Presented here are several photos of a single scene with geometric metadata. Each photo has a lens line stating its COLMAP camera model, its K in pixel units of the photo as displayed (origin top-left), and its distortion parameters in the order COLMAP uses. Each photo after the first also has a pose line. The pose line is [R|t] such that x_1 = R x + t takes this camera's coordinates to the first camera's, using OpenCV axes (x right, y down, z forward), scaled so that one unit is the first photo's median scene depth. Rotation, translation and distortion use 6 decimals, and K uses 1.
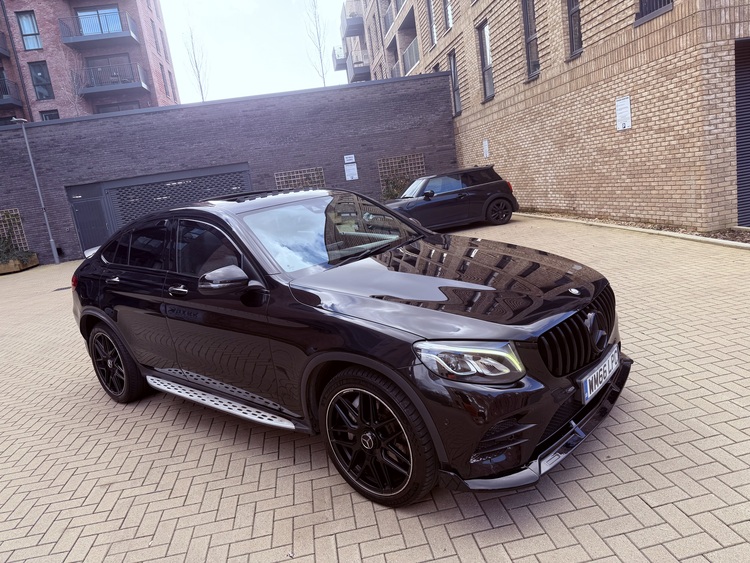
lens RADIAL K [[529.1, 0, 377.9], [0, 529.1, 283.9], [0, 0, 1]] dist [0.007272, -0.014064]
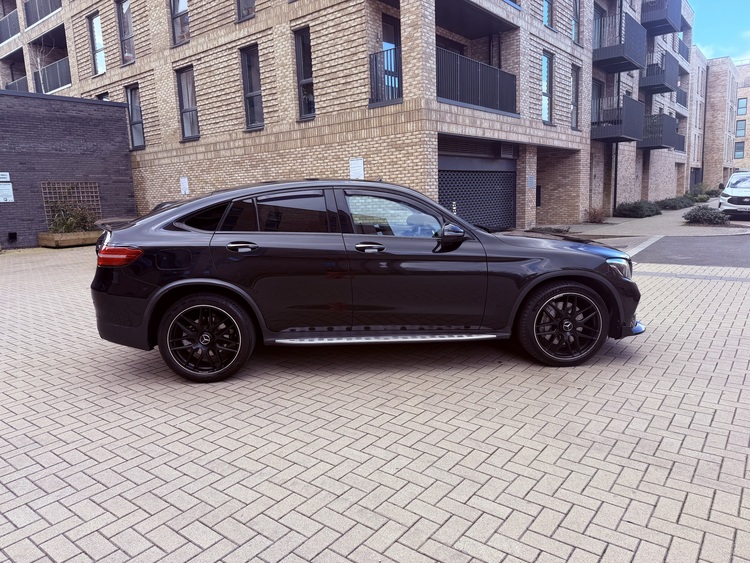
lens RADIAL K [[519.4, 0, 374.5], [0, 519.4, 290.0], [0, 0, 1]] dist [0.104579, -0.154537]
pose [[0.725860, -0.006965, 0.687808, -0.361962], [0.070873, 0.995384, -0.064714, 0.056774], [-0.684182, 0.095720, 0.723003, 0.048031]]
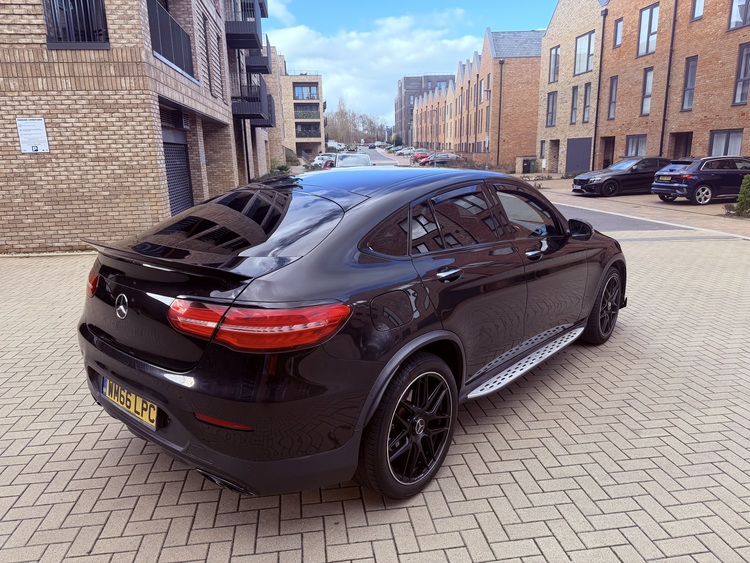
lens RADIAL K [[529.1, 0, 377.9], [0, 529.1, 283.9], [0, 0, 1]] dist [0.007272, -0.014064]
pose [[0.013299, -0.099720, 0.994927, -0.421553], [0.210594, 0.972975, 0.094705, -0.027391], [-0.977483, 0.208266, 0.033940, 0.389185]]
